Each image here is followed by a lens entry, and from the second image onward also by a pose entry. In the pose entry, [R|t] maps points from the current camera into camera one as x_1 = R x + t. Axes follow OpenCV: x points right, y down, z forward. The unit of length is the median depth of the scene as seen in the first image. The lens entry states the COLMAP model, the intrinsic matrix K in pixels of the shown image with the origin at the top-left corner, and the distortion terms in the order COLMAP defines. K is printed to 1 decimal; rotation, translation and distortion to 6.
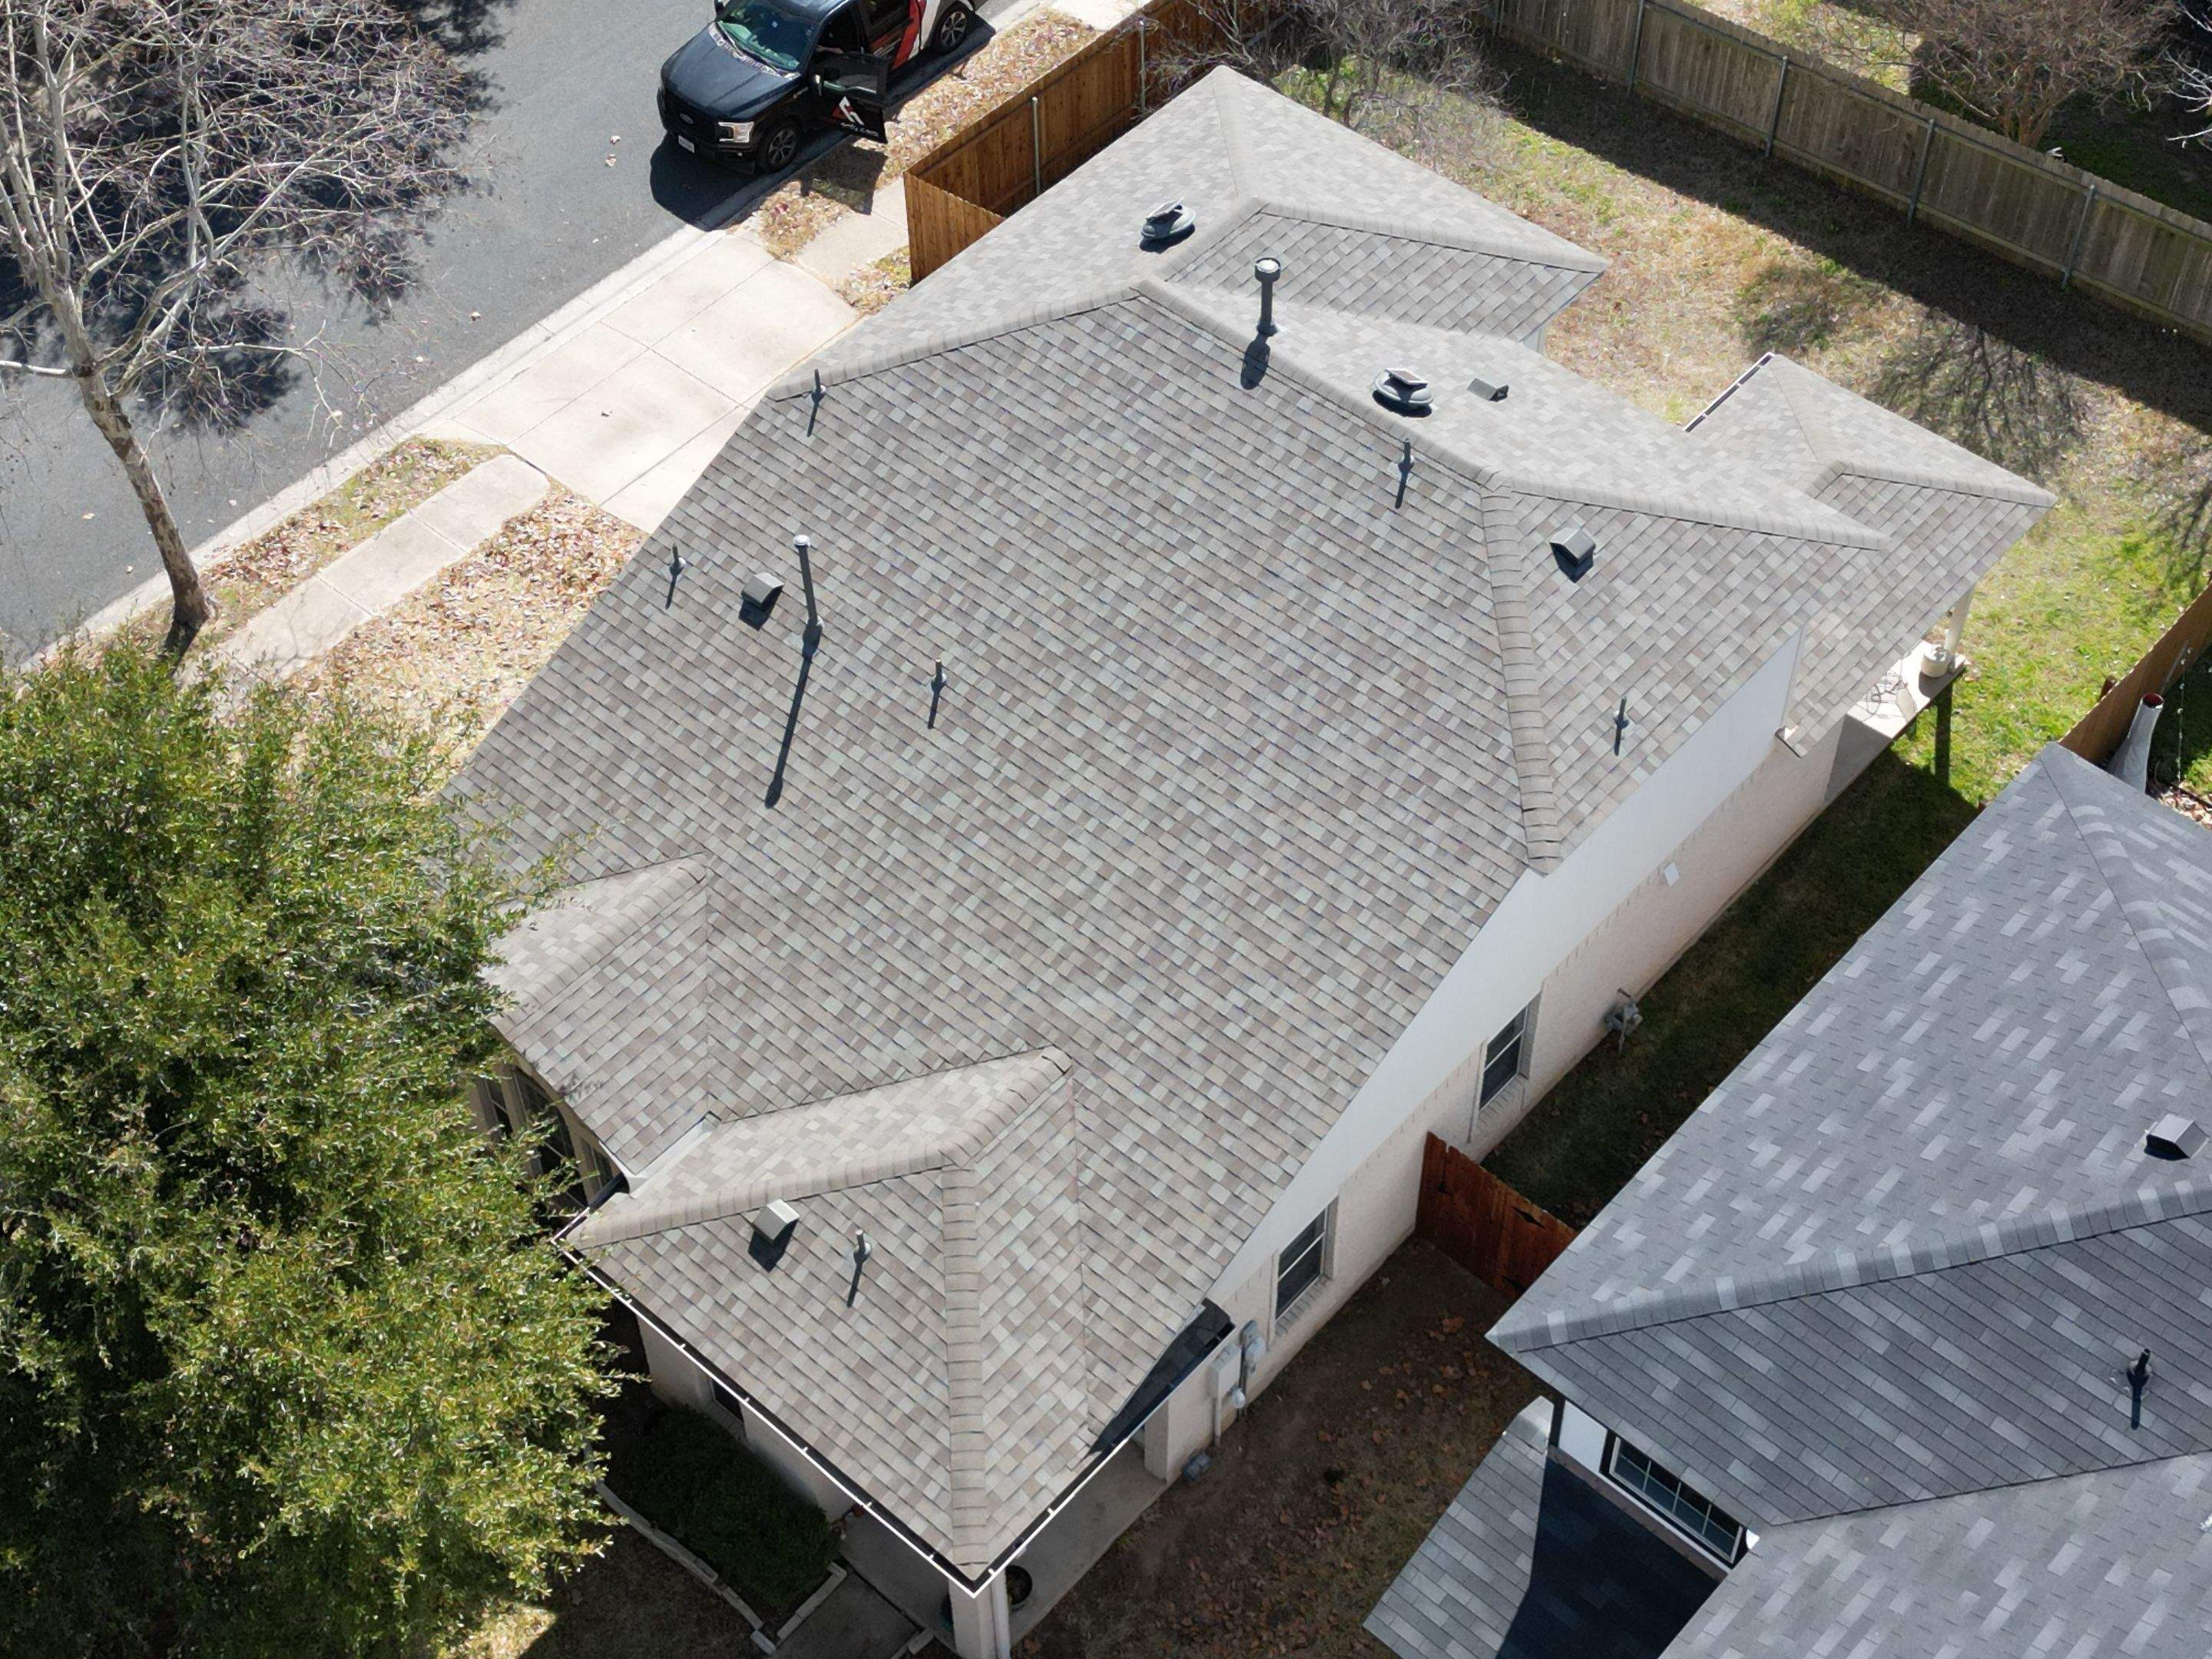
lens RADIAL K [[3063.3, 0, 1106.0], [0, 3063.3, 829.5], [0, 0, 1]] dist [0.210586, -0.647137]
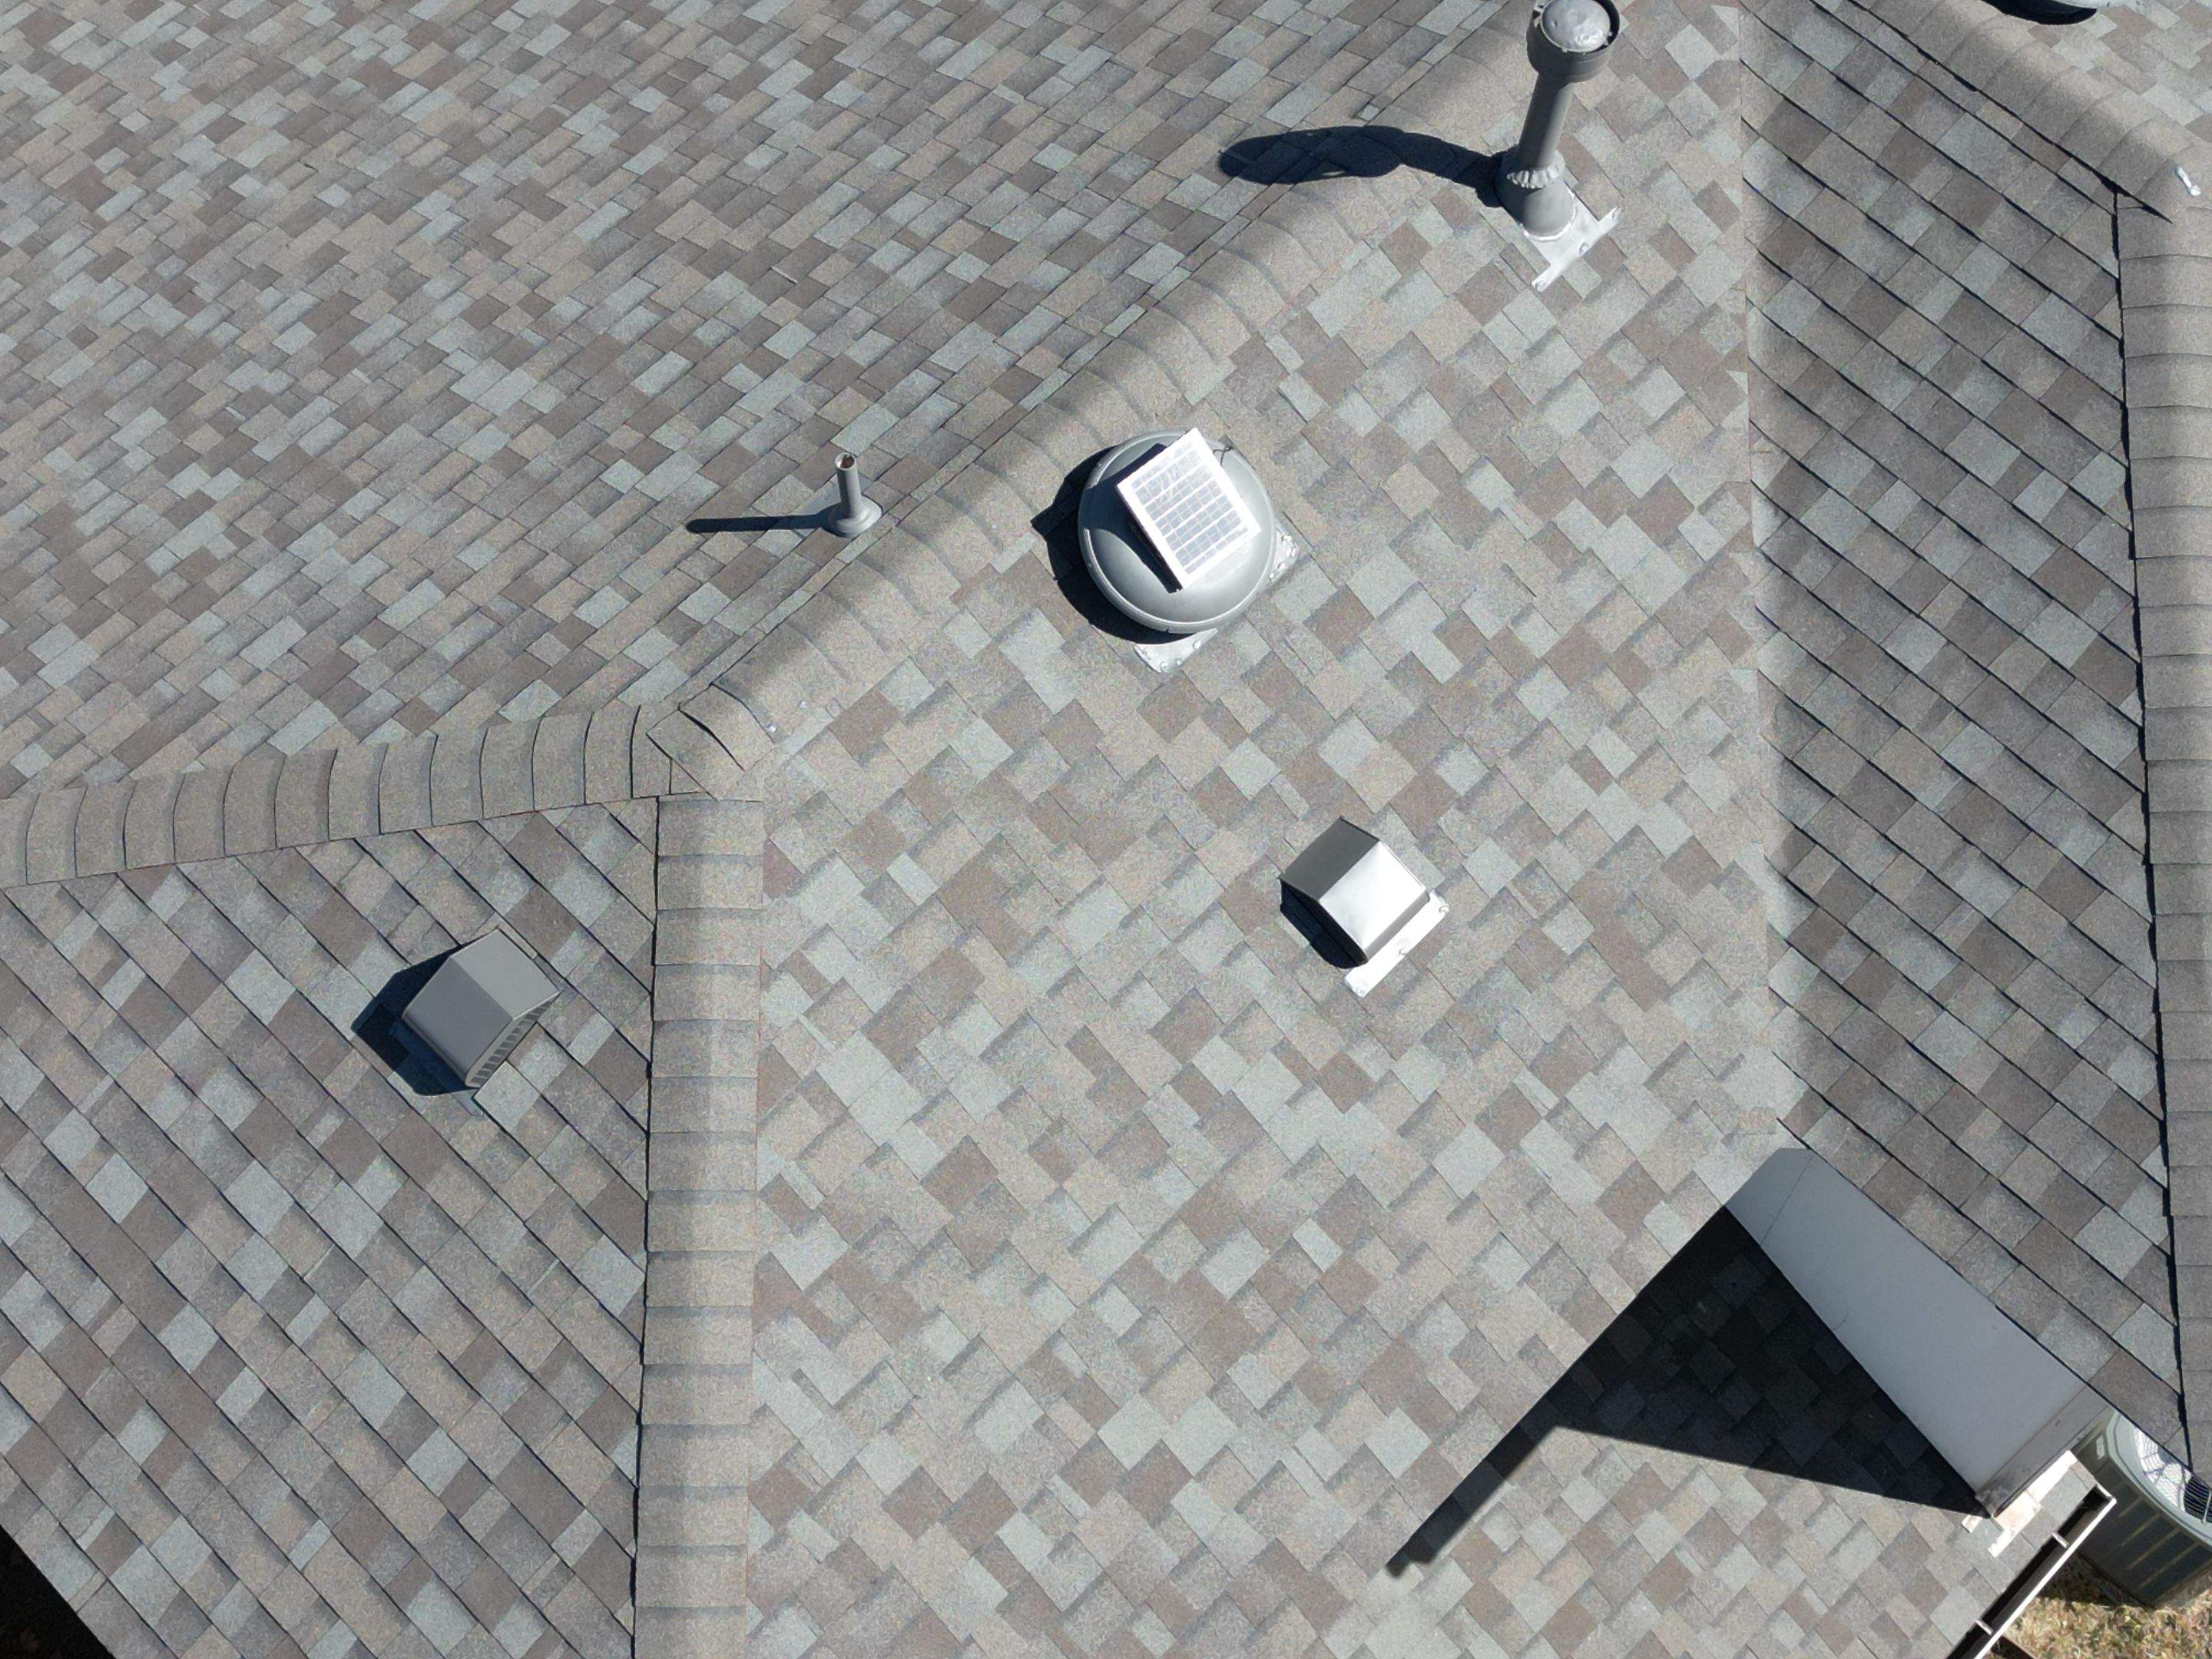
lens RADIAL K [[3063.3, 0, 1106.0], [0, 3063.3, 829.5], [0, 0, 1]] dist [0.210586, -0.647137]
pose [[-0.058712, 0.911477, -0.407139, 0.250942], [-0.751985, 0.227855, 0.618548, -0.322641], [0.656561, 0.342478, 0.672039, 0.824998]]
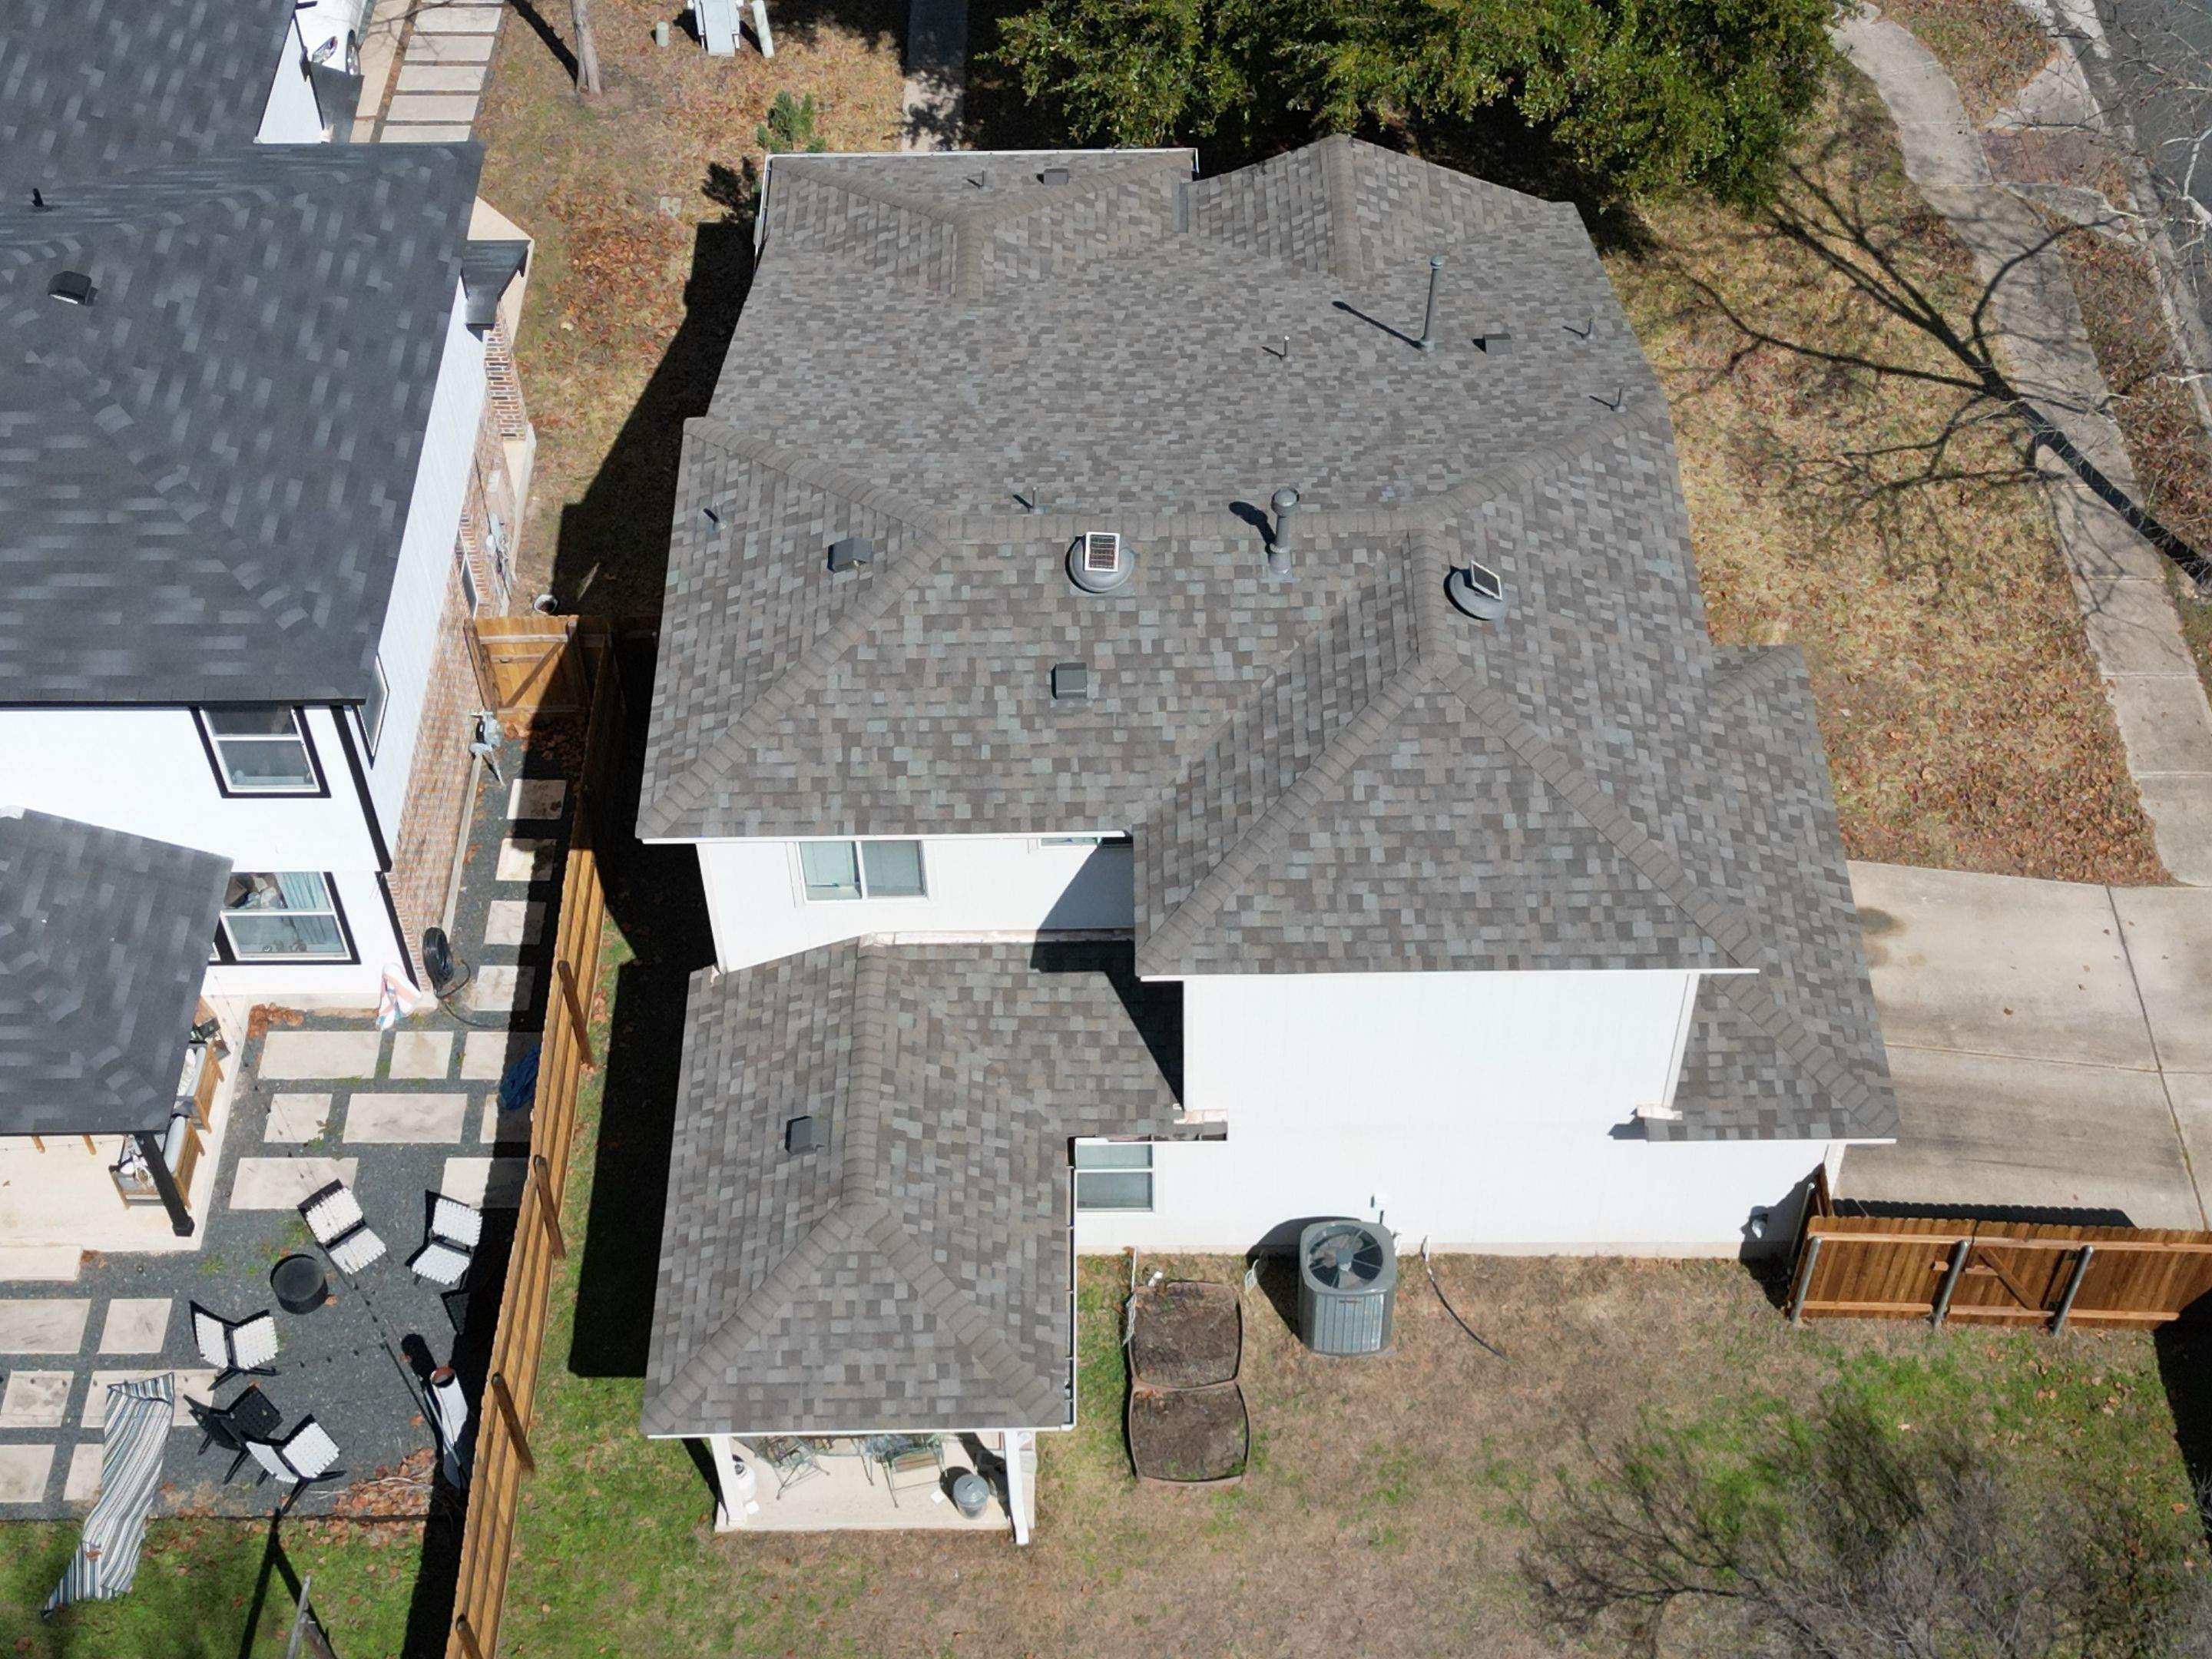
lens RADIAL K [[3066.4, 0, 1099.2], [0, 3066.4, 832.9], [0, 0, 1]] dist [0.210002, -0.651720]
pose [[-0.745535, 0.528106, -0.406549, 0.538293], [-0.487398, -0.015985, 0.873033, -0.991761], [0.454556, 0.849028, 0.269315, 0.836254]]
